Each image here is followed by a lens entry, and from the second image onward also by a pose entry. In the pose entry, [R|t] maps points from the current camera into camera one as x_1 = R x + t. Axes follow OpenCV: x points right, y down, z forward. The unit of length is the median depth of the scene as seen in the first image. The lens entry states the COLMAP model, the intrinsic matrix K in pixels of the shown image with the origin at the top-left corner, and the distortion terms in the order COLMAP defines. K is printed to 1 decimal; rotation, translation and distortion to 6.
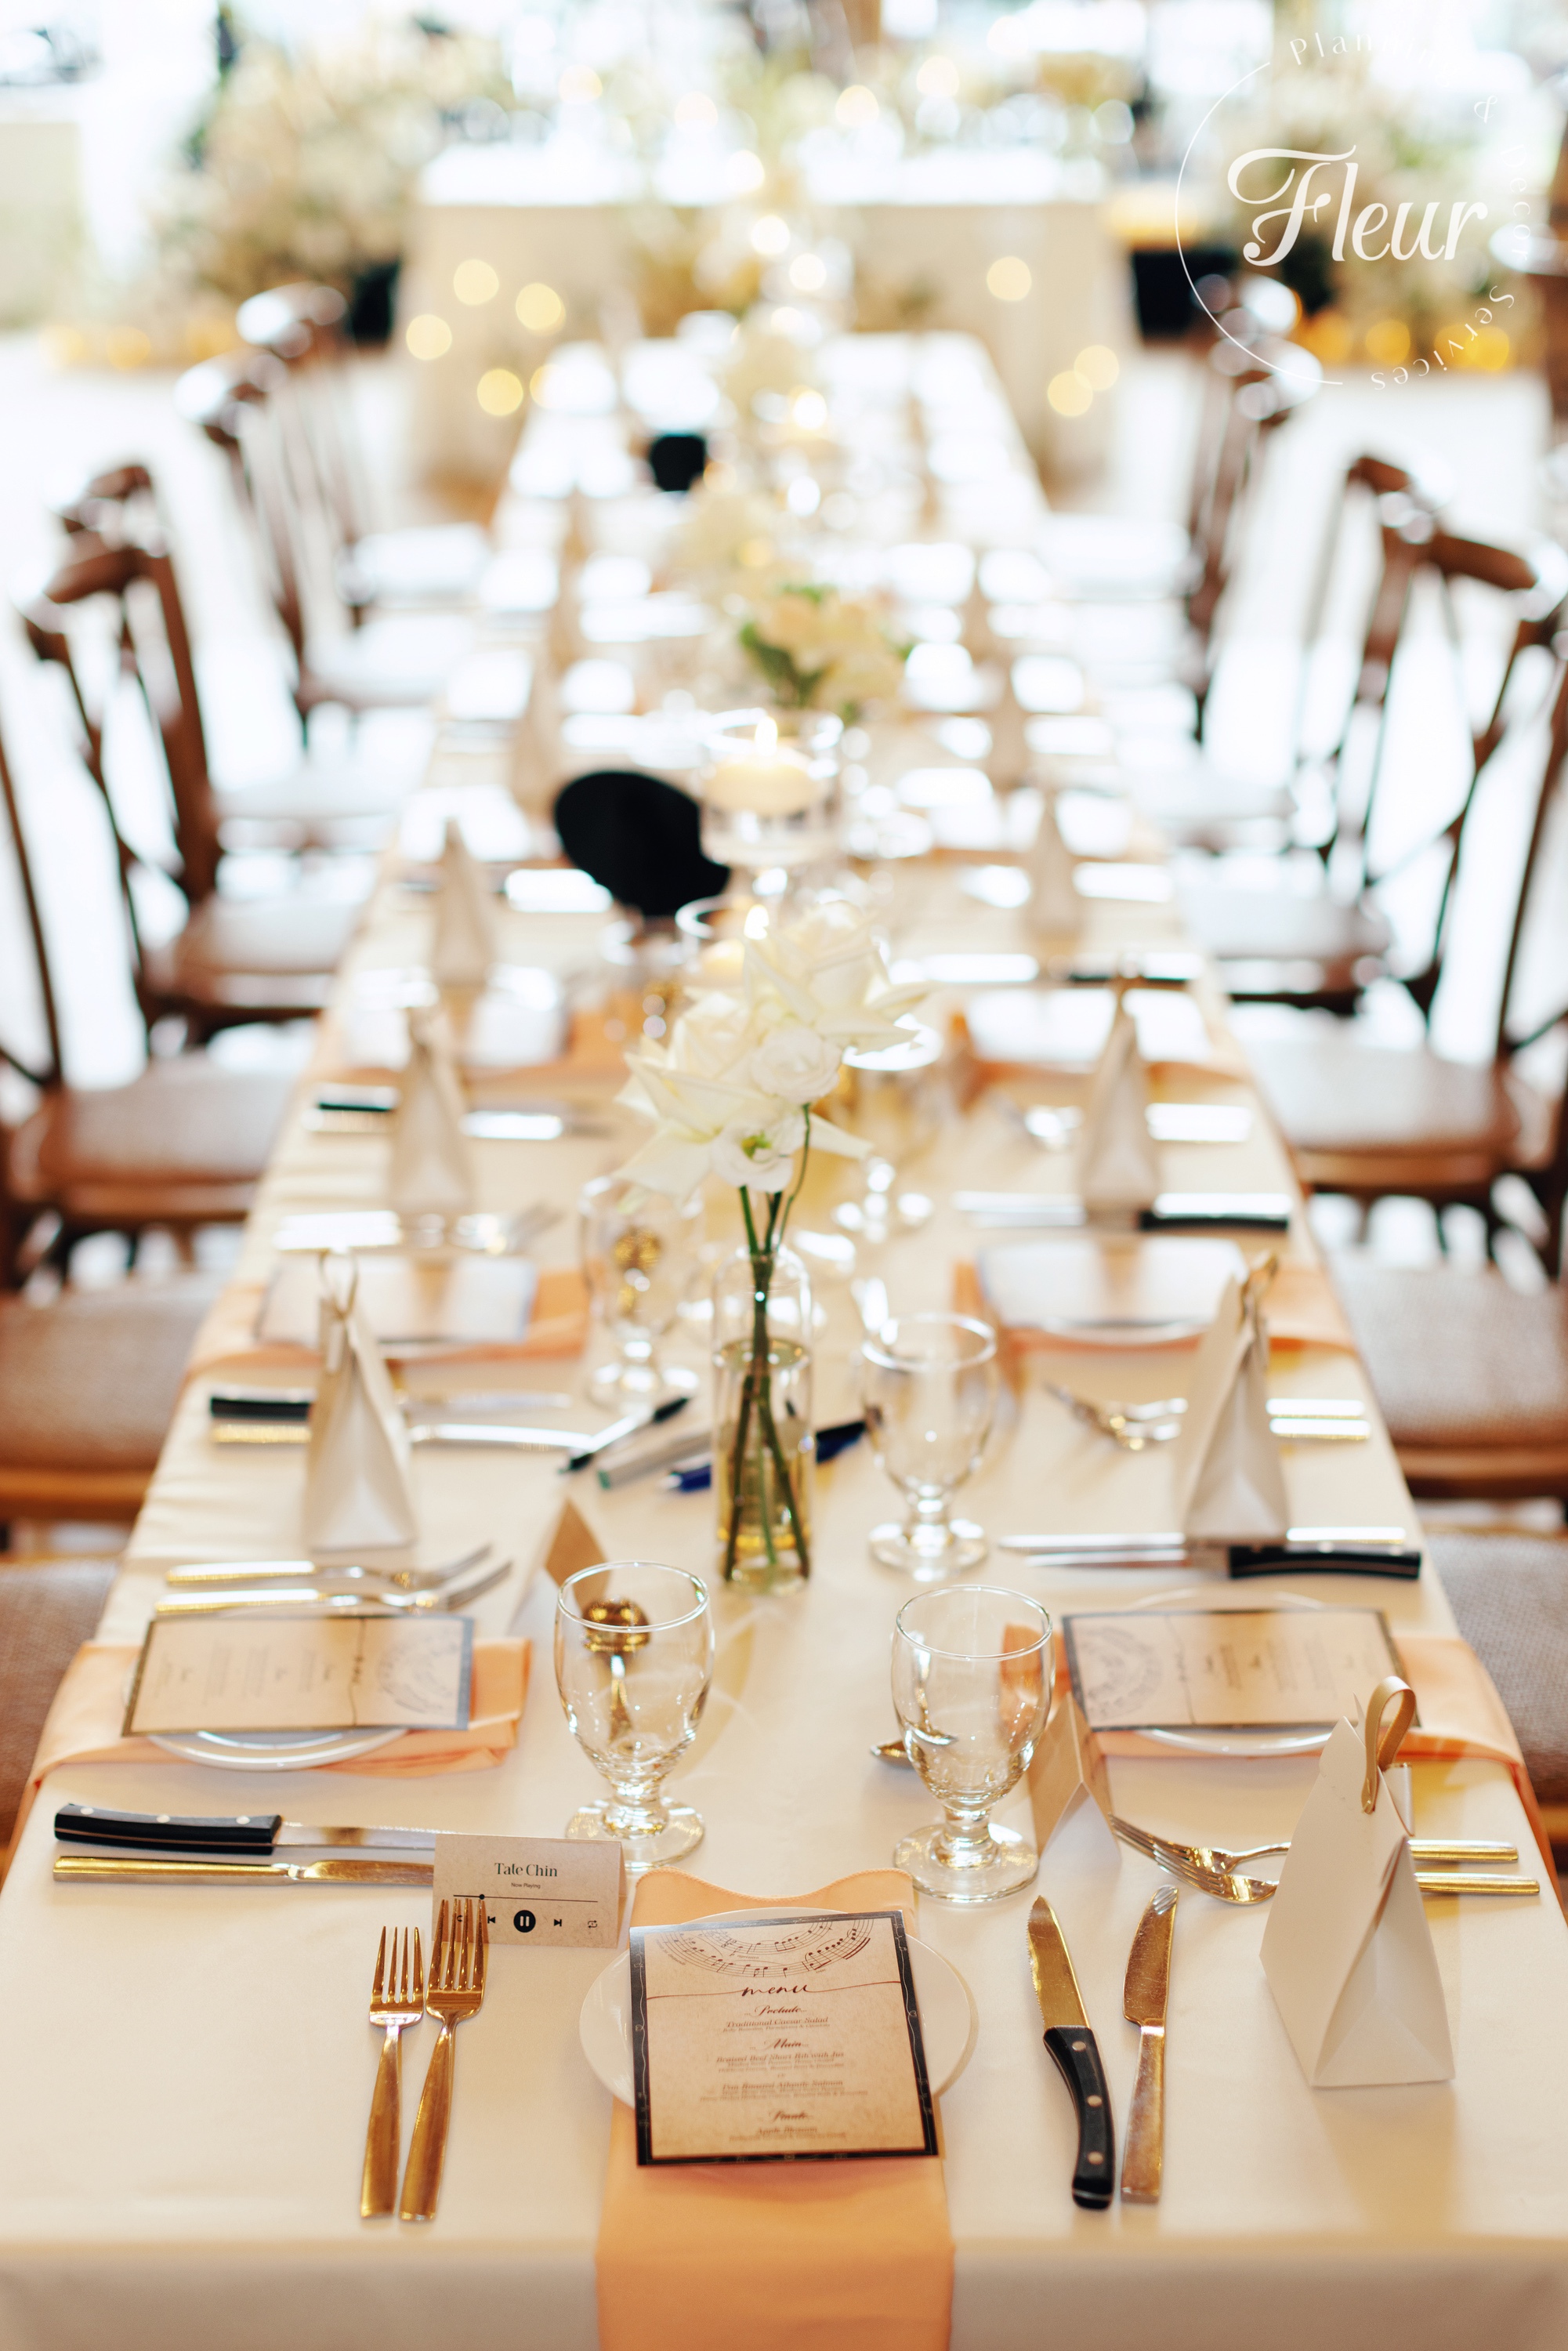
lens RADIAL K [[3571.9, 0, 784.0], [0, 3571.9, 1175.5], [0, 0, 1]] dist [-0.018177, -0.001567]
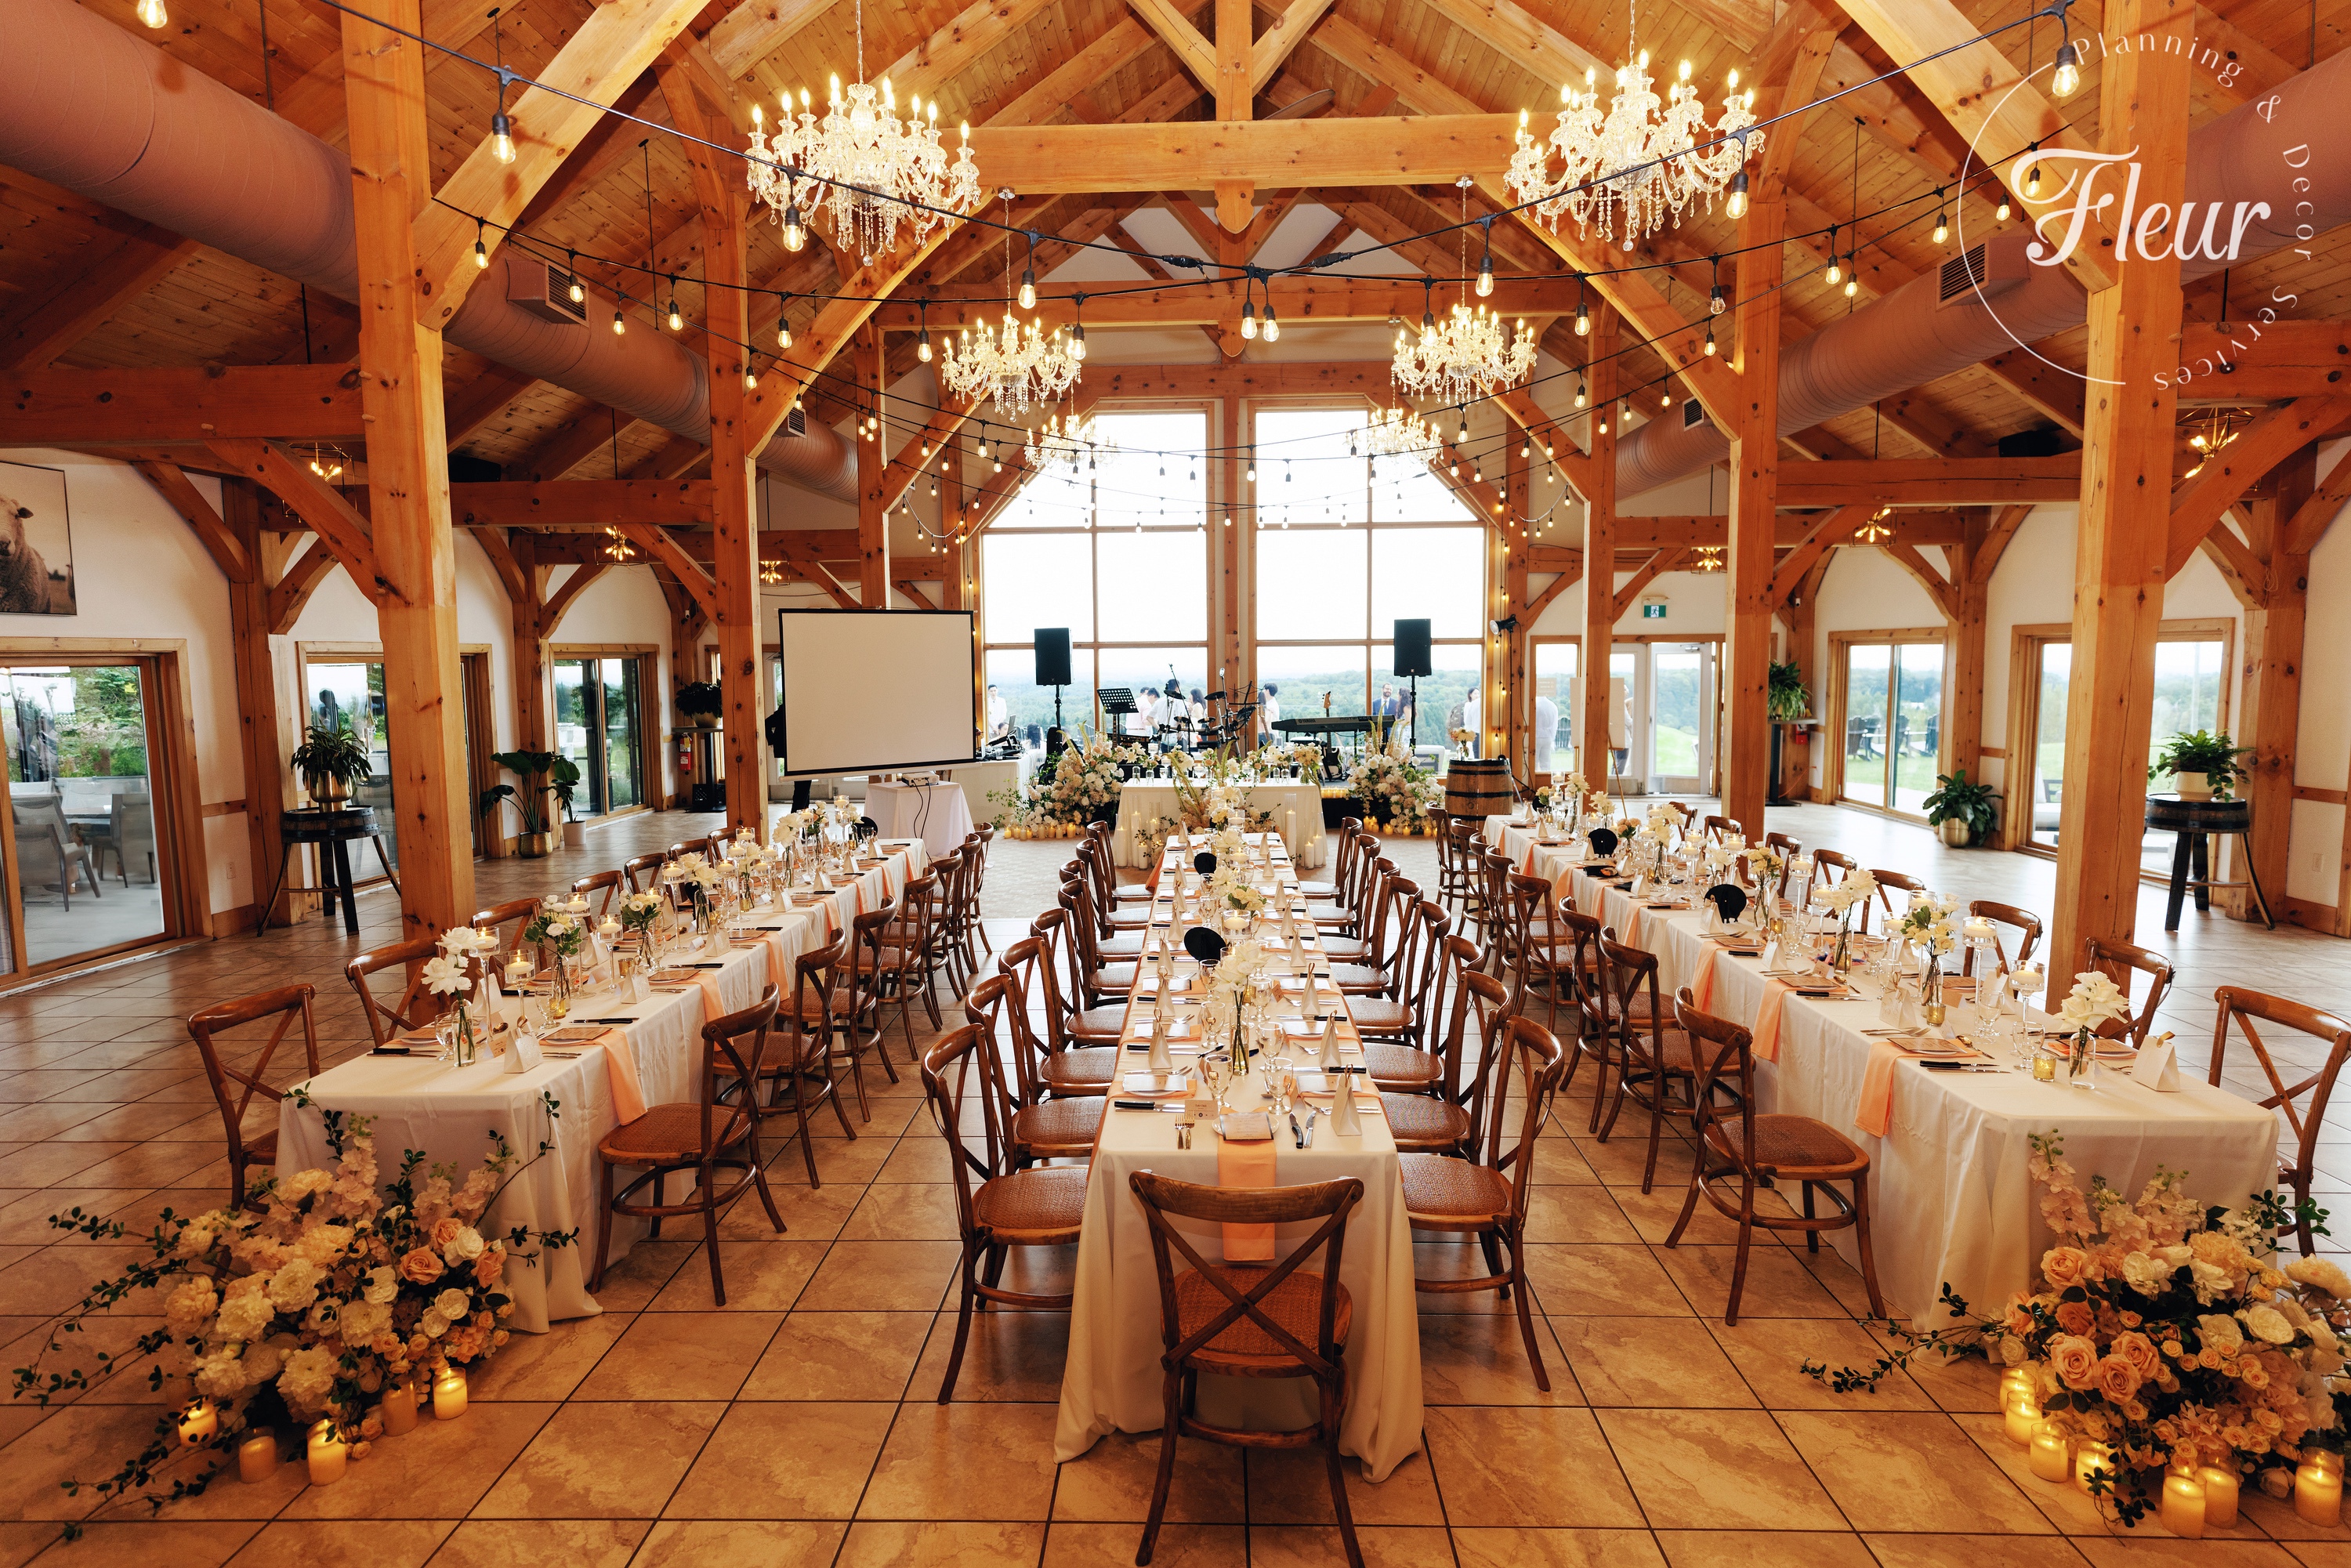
lens RADIAL K [[1274.5, 0, 1175.5], [0, 1274.5, 784.0], [0, 0, 1]] dist [0.031738, -0.000136]
pose [[0.999482, -0.003820, -0.031940, -0.034338], [-0.004564, 0.966042, -0.258346, 0.170133], [0.031842, 0.258358, 0.965524, -0.827472]]
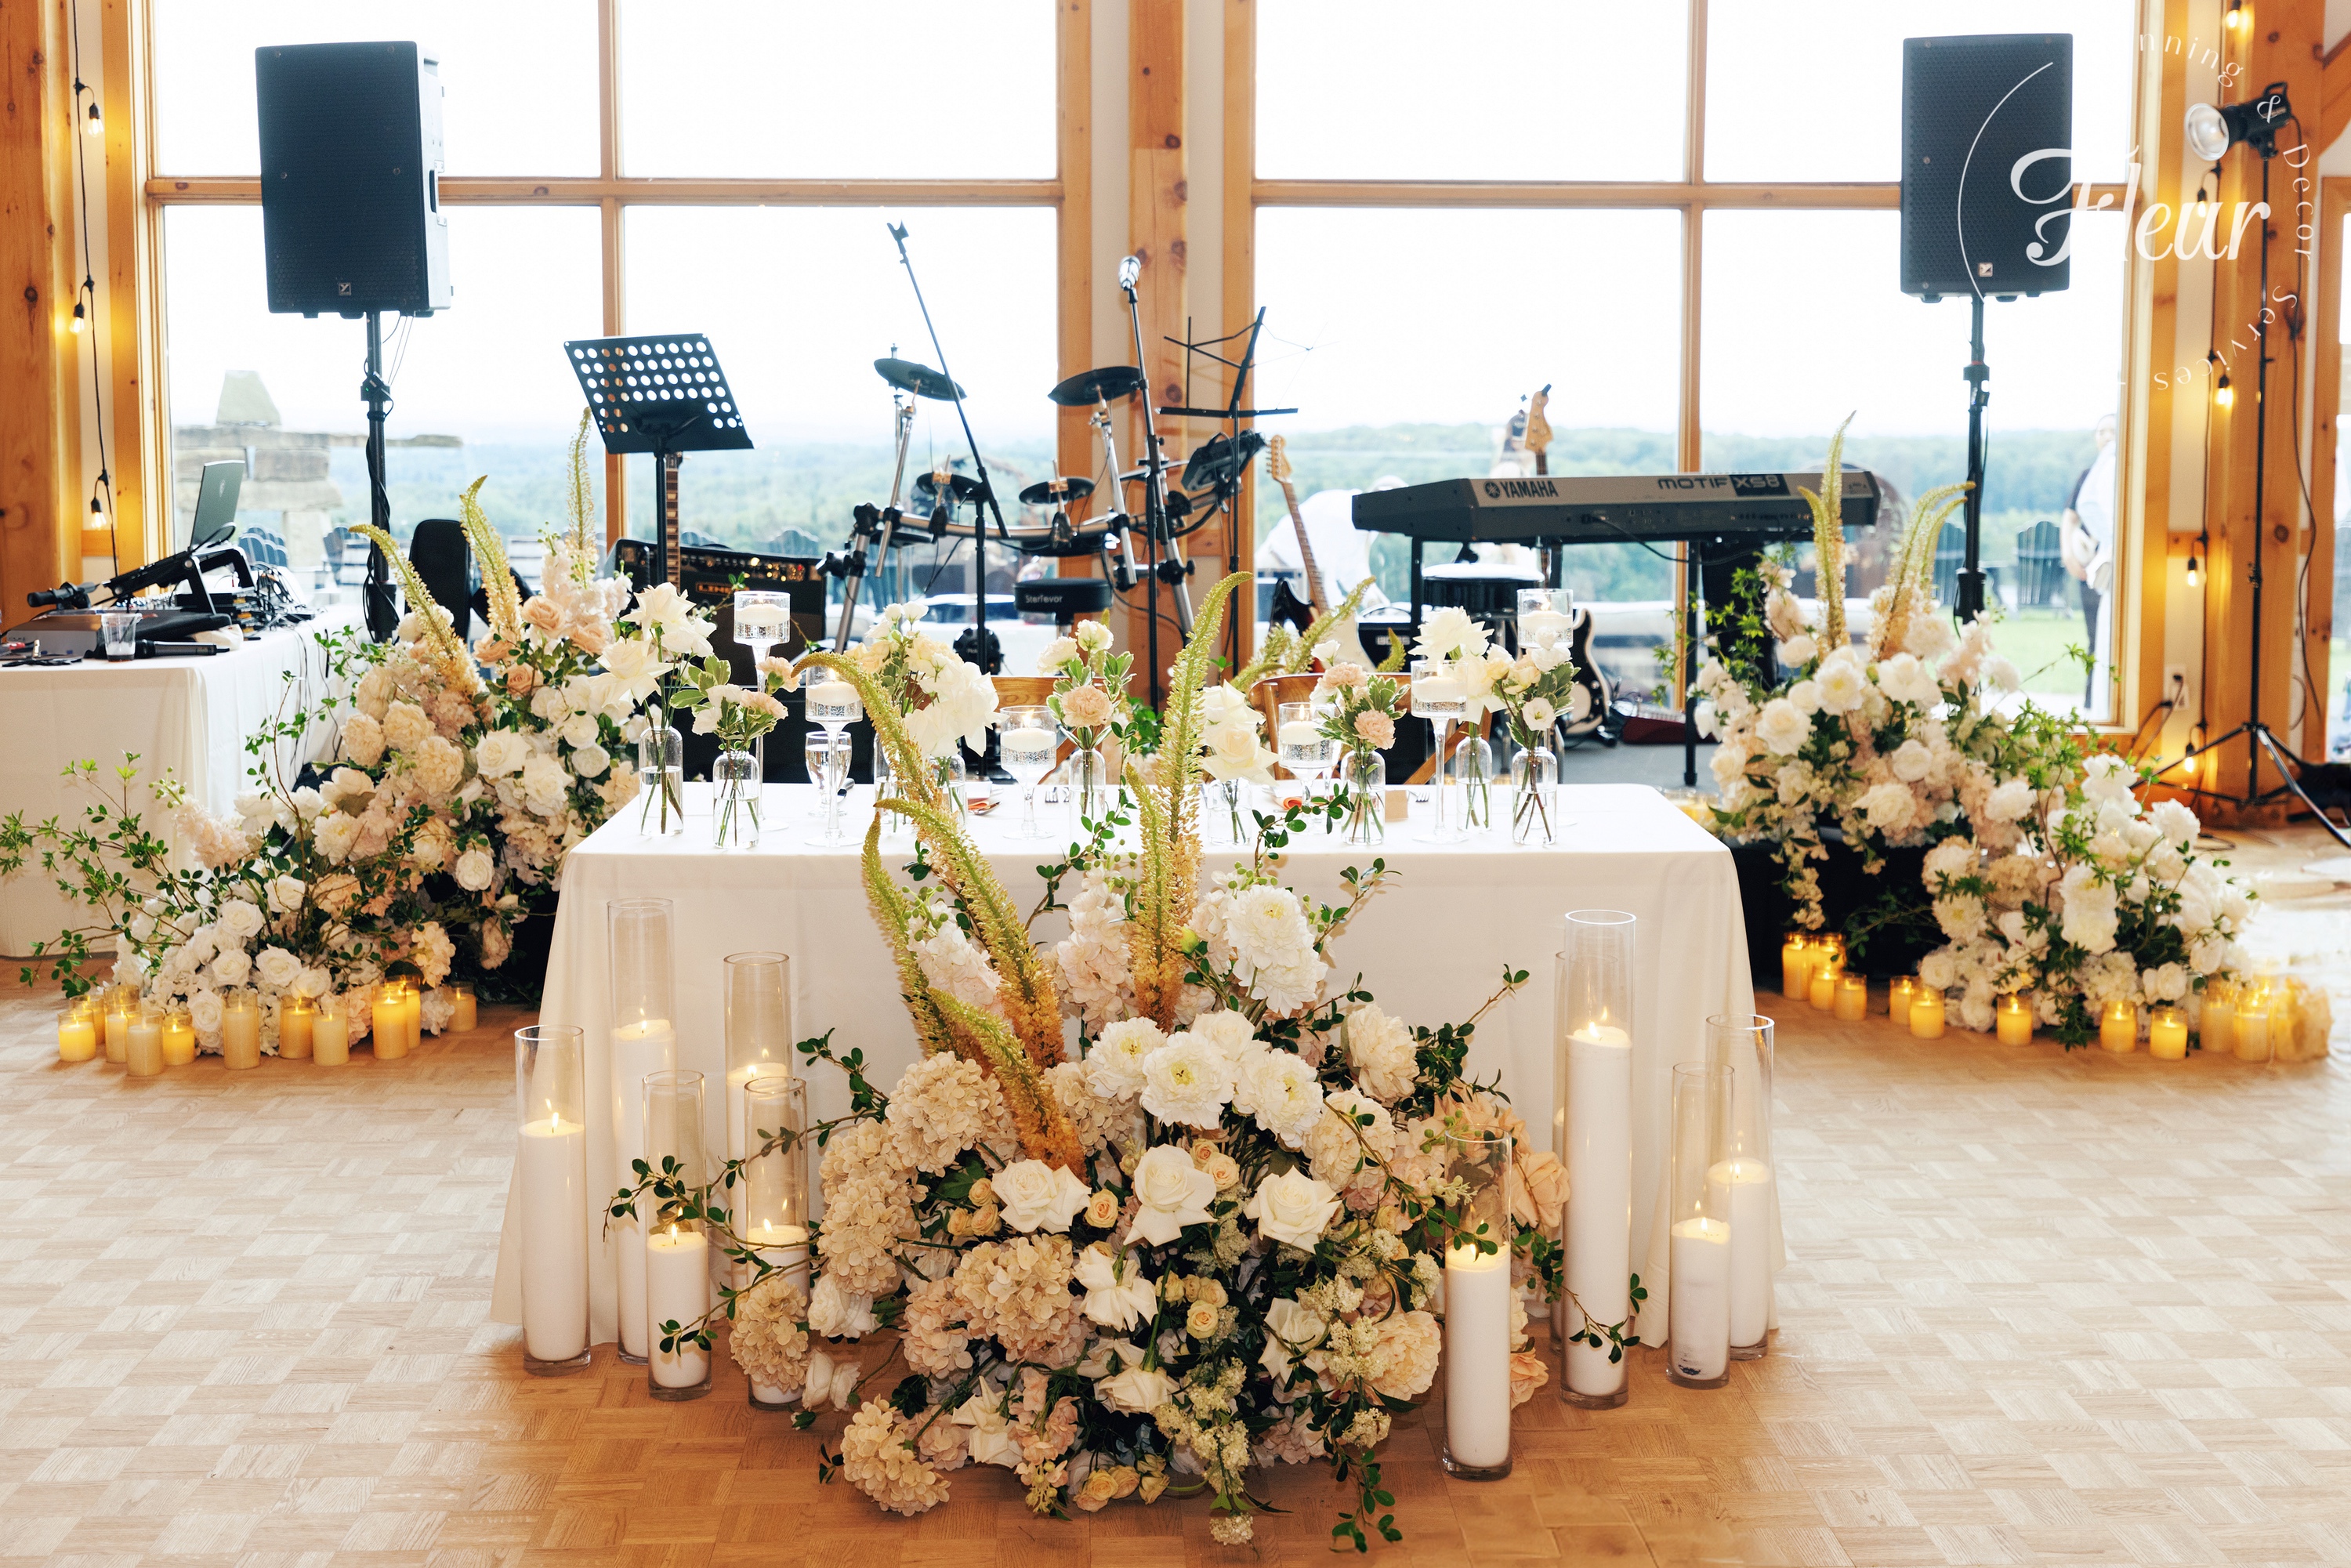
lens RADIAL K [[2360.0, 0, 1175.5], [0, 2360.0, 784.0], [0, 0, 1]] dist [-0.009339, -0.005424]
pose [[0.998728, -0.001832, 0.050389, -0.085084], [0.011878, 0.979765, -0.199798, -0.891503], [-0.049003, 0.200142, 0.978541, 2.600786]]
